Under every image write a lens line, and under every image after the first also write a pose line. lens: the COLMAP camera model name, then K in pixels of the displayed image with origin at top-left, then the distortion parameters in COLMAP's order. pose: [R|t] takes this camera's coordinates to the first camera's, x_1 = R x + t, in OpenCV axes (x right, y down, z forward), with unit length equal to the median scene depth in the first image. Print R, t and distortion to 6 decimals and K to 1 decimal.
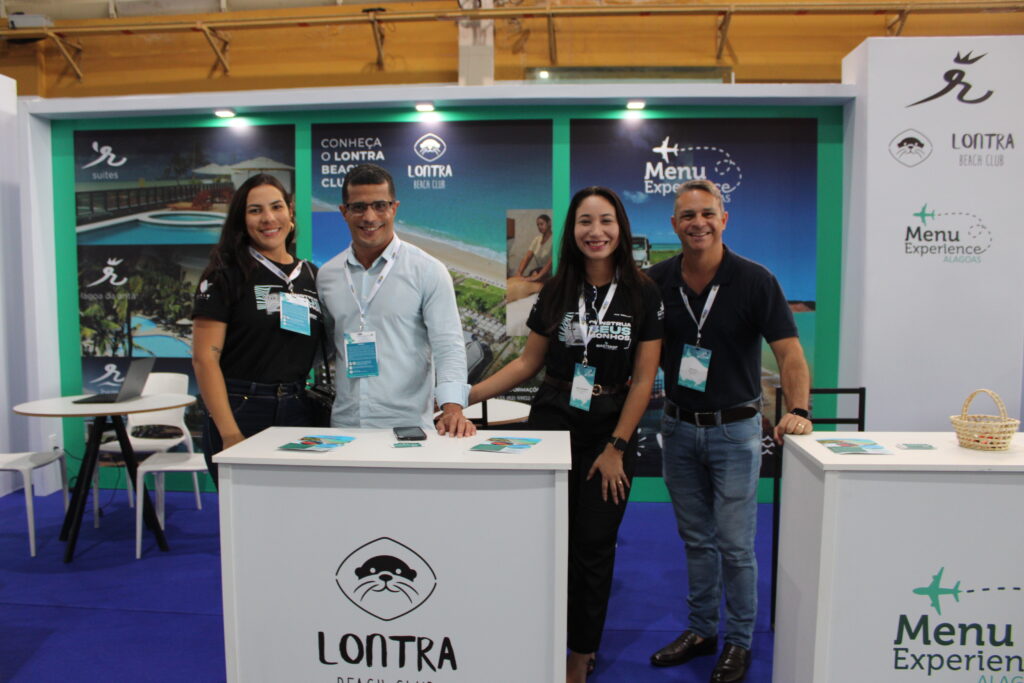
lens RADIAL K [[839.5, 0, 507.8], [0, 839.5, 346.5], [0, 0, 1]] dist [-0.168355, 0.148841]
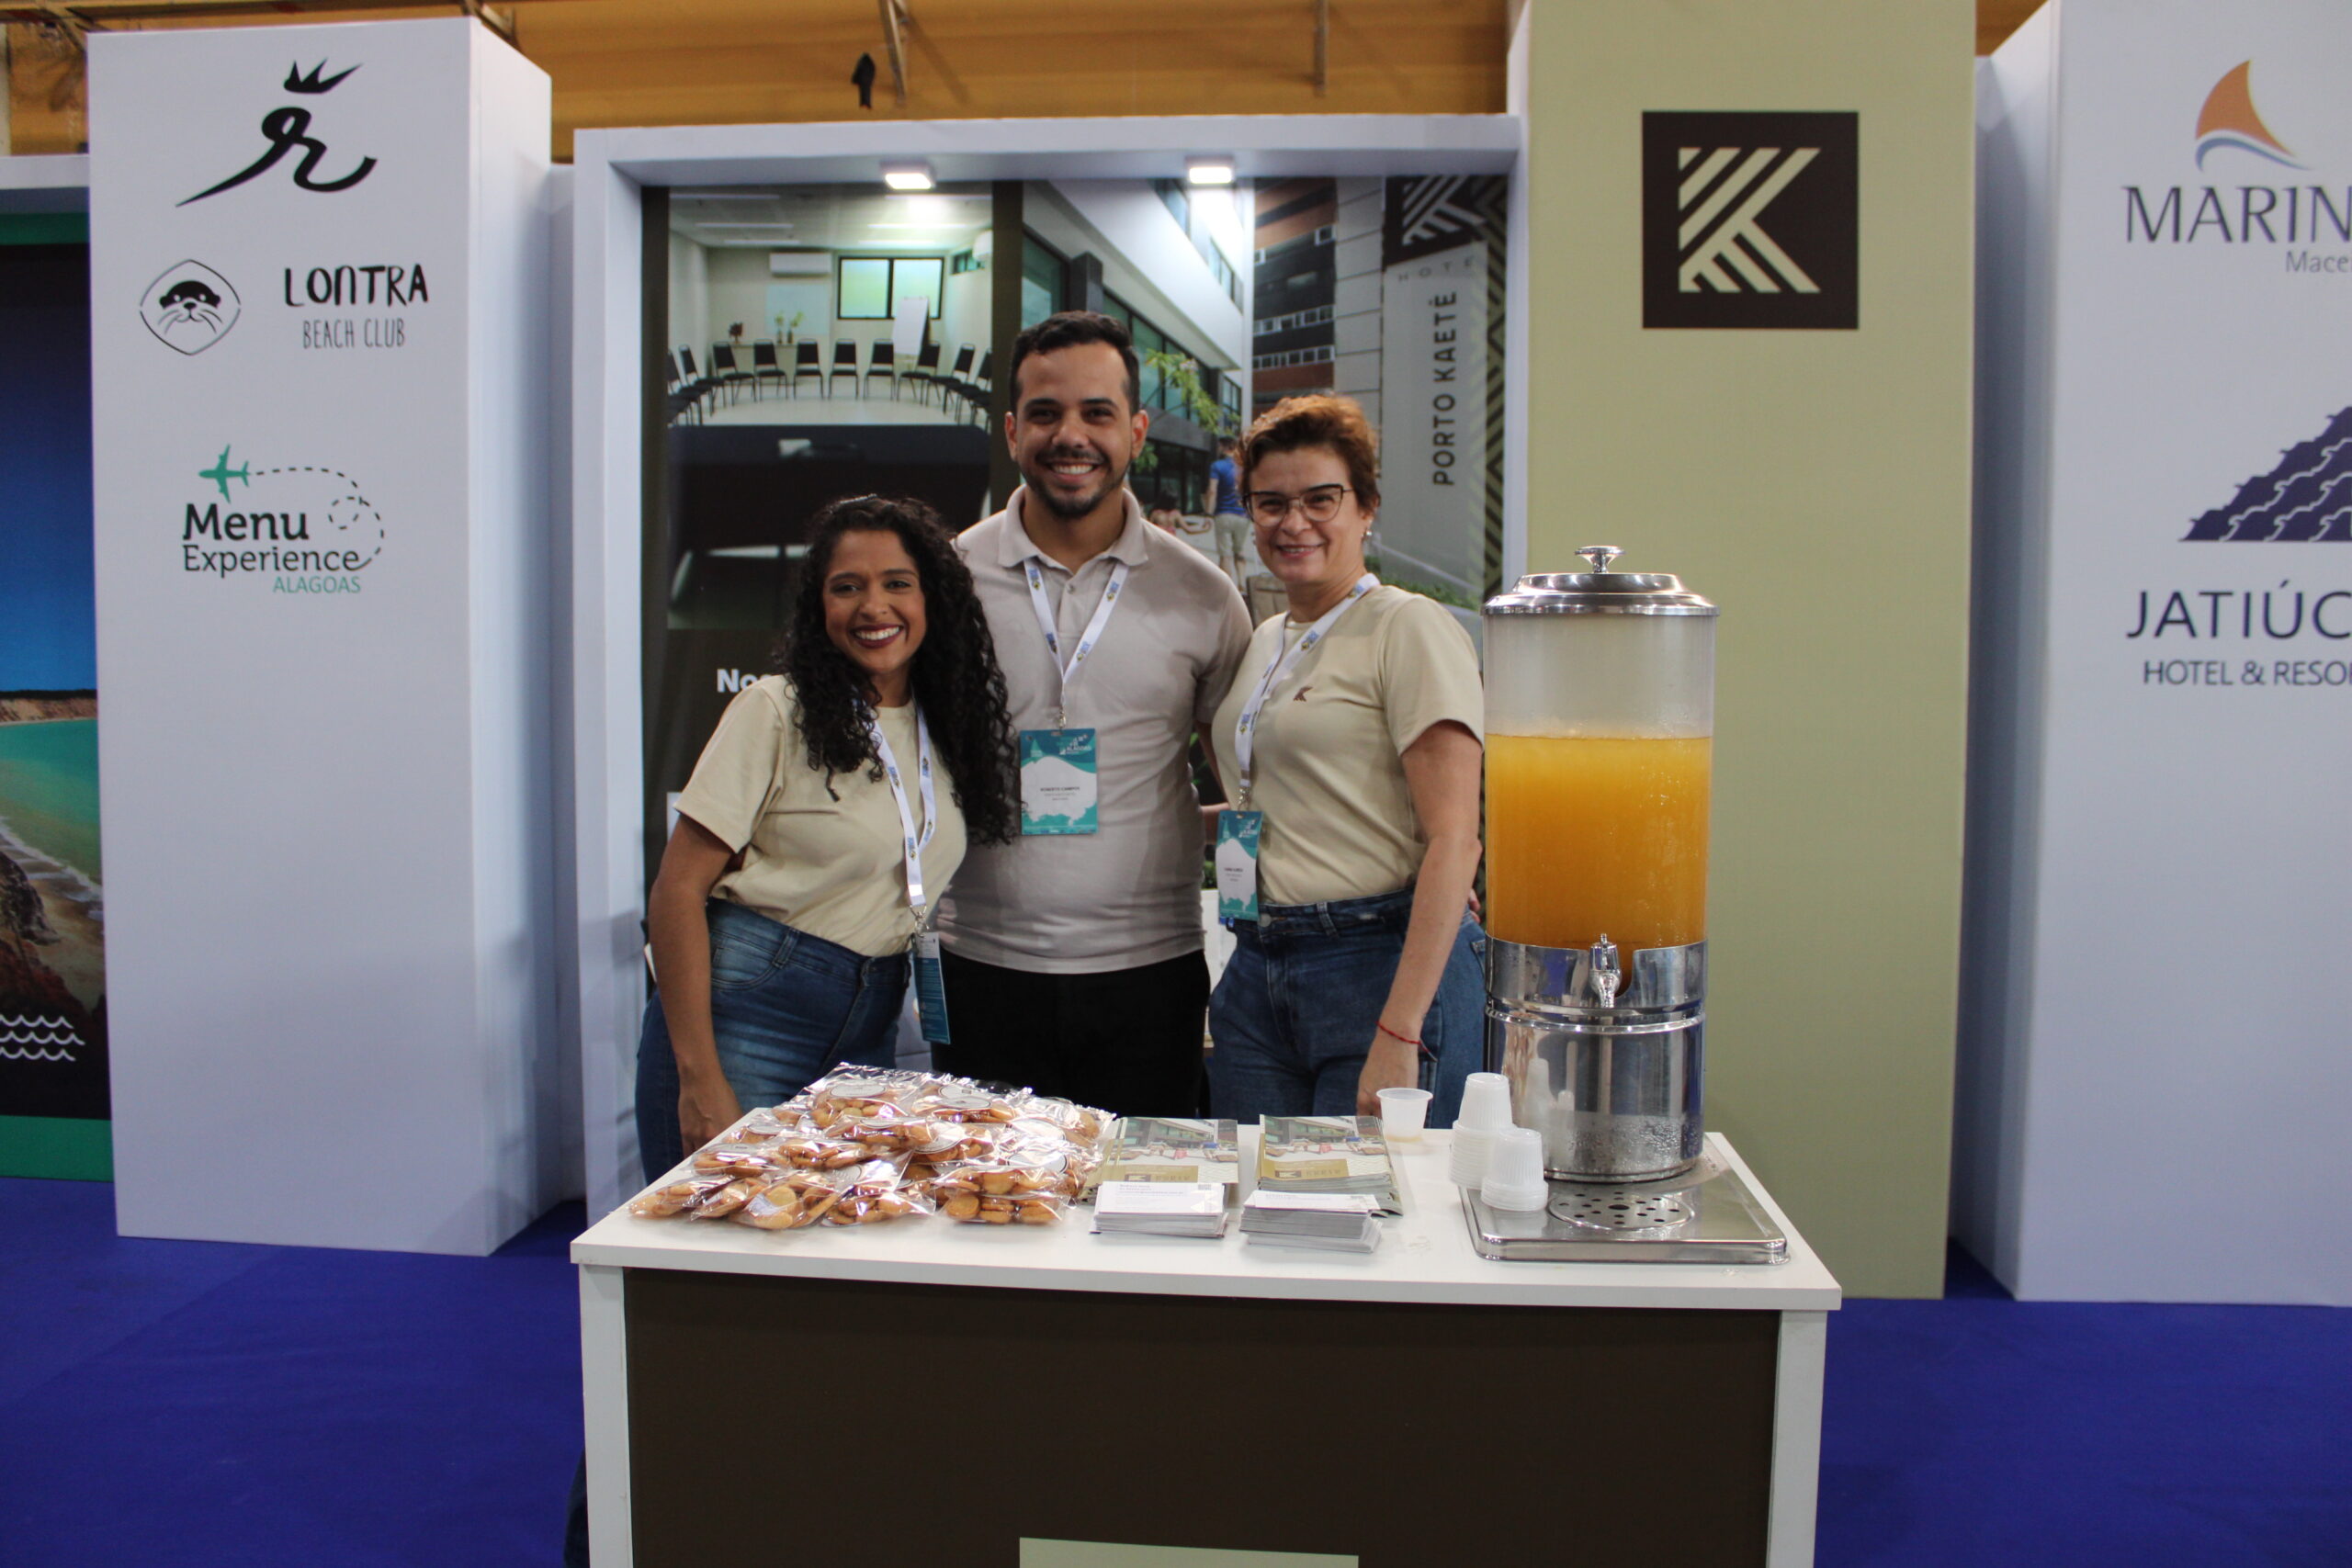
lens RADIAL K [[1928.0, 0, 1166.4], [0, 1928.0, 795.6], [0, 0, 1]] dist [-0.168355, 0.148841]
pose [[0.999926, 0.011076, -0.005117, 0.986021], [-0.011086, 0.999937, -0.001902, -0.007785], [0.005095, 0.001959, 0.999985, 0.086565]]
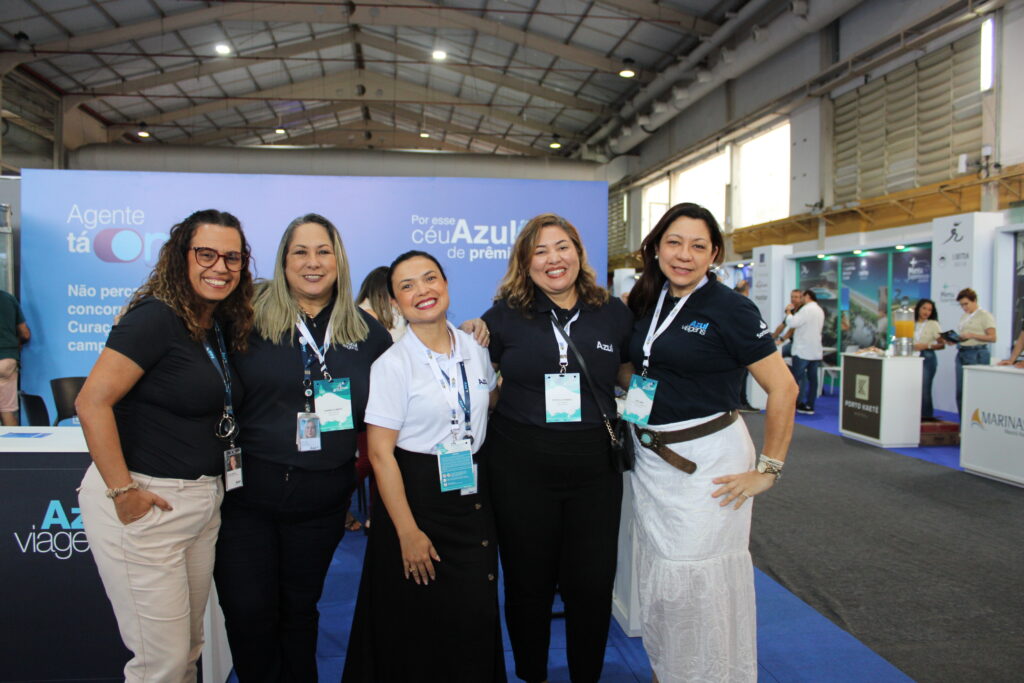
lens RADIAL K [[839.5, 0, 507.8], [0, 839.5, 346.5], [0, 0, 1]] dist [-0.168355, 0.148841]
pose [[0.207013, 0.048903, -0.977115, 2.708244], [-0.078148, 0.996385, 0.033311, 0.045919], [0.975212, 0.069463, 0.210086, -0.849644]]
